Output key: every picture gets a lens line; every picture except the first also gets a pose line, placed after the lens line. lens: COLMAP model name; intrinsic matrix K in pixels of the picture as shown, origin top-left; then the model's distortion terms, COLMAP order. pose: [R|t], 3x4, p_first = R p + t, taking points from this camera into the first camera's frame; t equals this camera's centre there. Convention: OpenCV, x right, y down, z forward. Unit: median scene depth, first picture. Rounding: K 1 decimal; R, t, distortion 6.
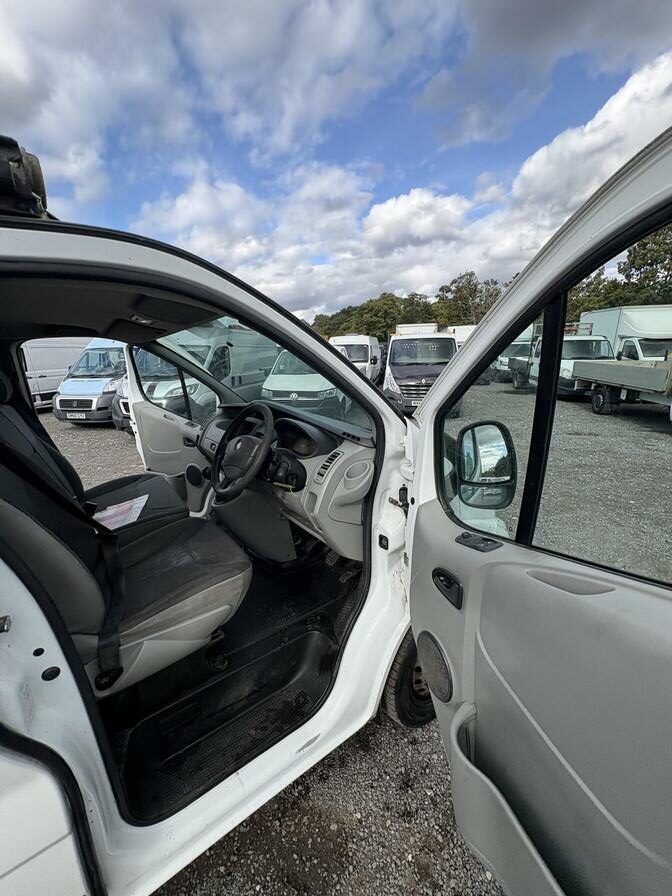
lens RADIAL K [[367.5, 0, 336.0], [0, 367.5, 448.0], [0, 0, 1]] dist [0.005940, 0.000178]
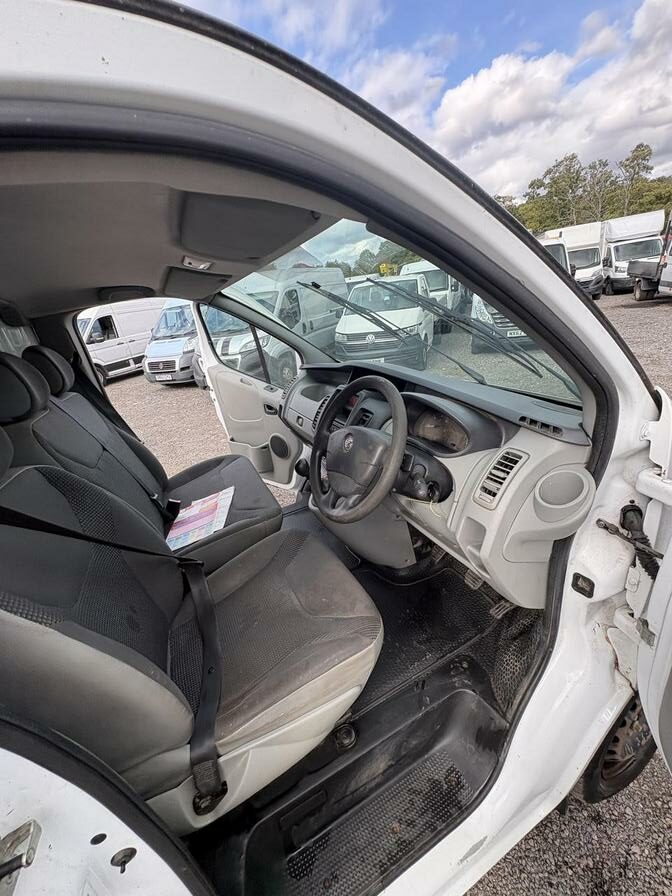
lens RADIAL K [[358.2, 0, 330.5], [0, 358.2, 450.9], [0, 0, 1]] dist [-0.001318, -0.000380]
pose [[0.977470, -0.030143, -0.208912, -0.097947], [0.066355, 0.983454, 0.168568, -0.063778], [0.200375, -0.178632, 0.963297, 0.220668]]
